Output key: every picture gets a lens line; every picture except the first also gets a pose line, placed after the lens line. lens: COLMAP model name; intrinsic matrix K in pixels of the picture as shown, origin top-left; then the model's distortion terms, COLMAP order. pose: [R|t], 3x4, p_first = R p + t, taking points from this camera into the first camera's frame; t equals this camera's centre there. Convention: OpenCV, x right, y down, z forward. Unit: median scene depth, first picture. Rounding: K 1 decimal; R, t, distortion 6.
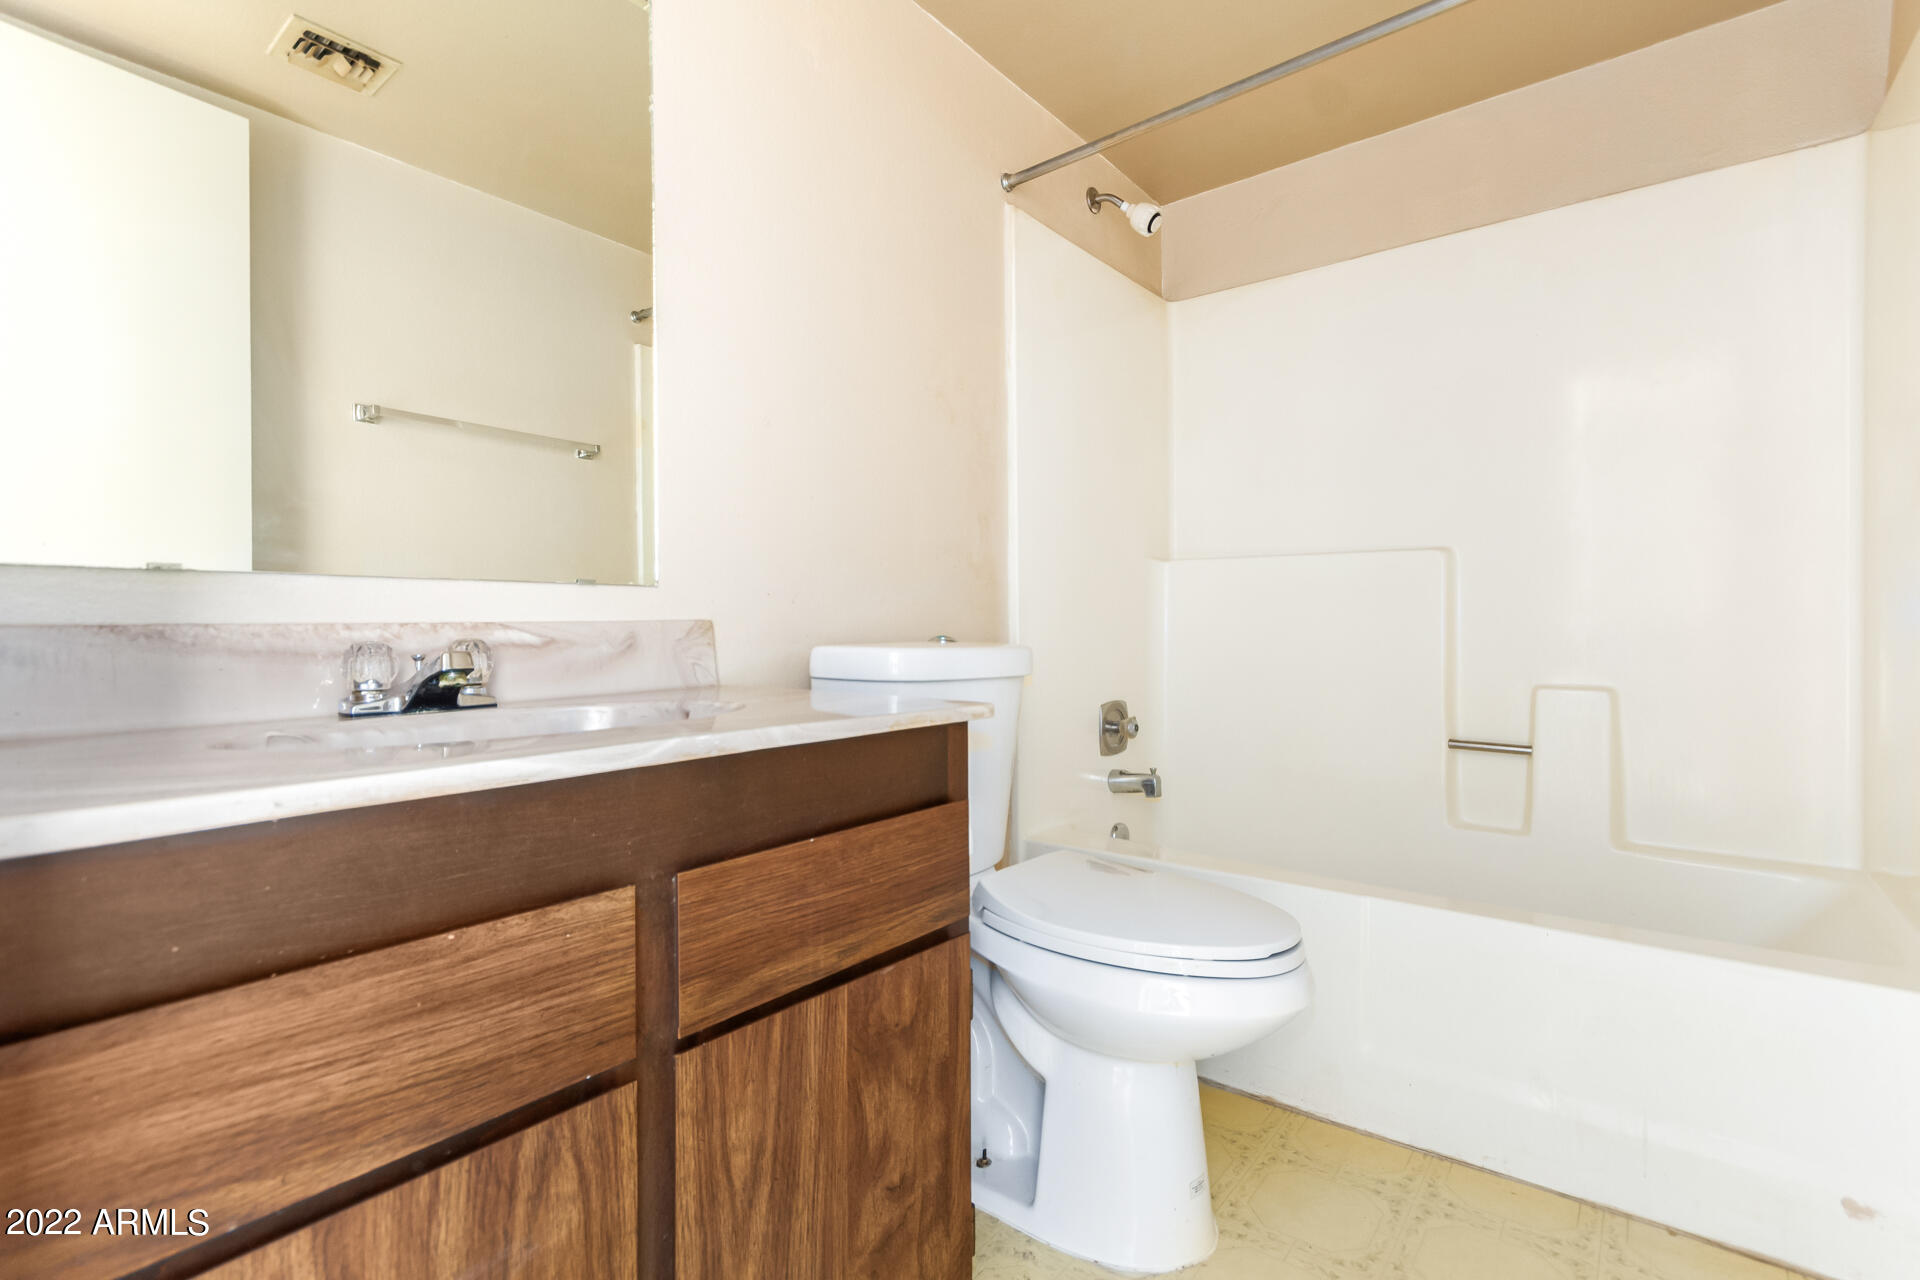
lens RADIAL K [[891.3, 0, 964.2], [0, 891.3, 641.1], [0, 0, 1]] dist [0.003185, 0.000730]
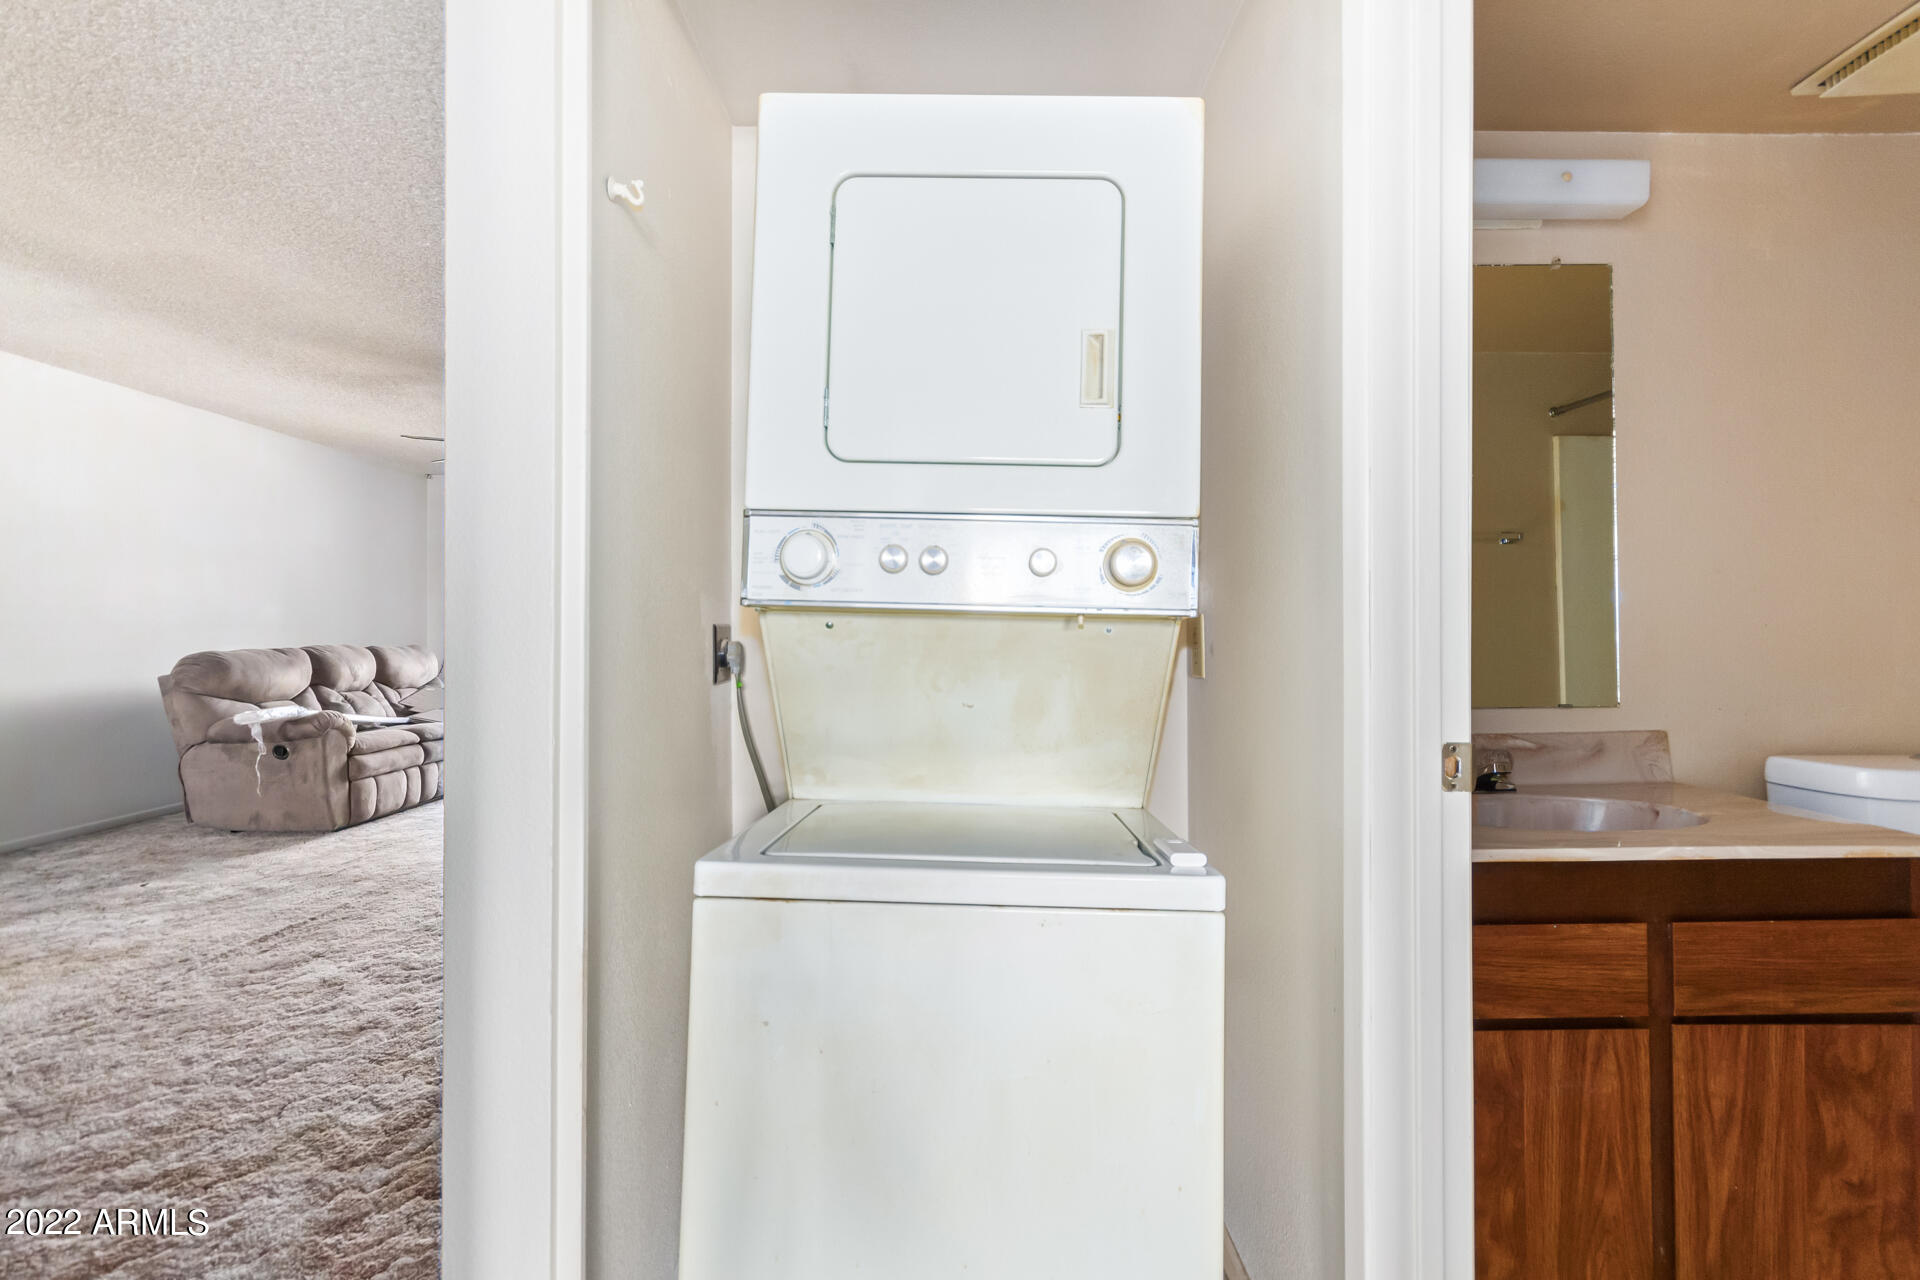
lens RADIAL K [[891.3, 0, 966.8], [0, 891.3, 622.9], [0, 0, 1]] dist [0.003185, 0.000730]
pose [[0.627805, -0.007933, -0.778330, 0.178313], [-0.005622, 0.999876, -0.014725, -0.287233], [0.778351, 0.013621, 0.627682, -1.158925]]
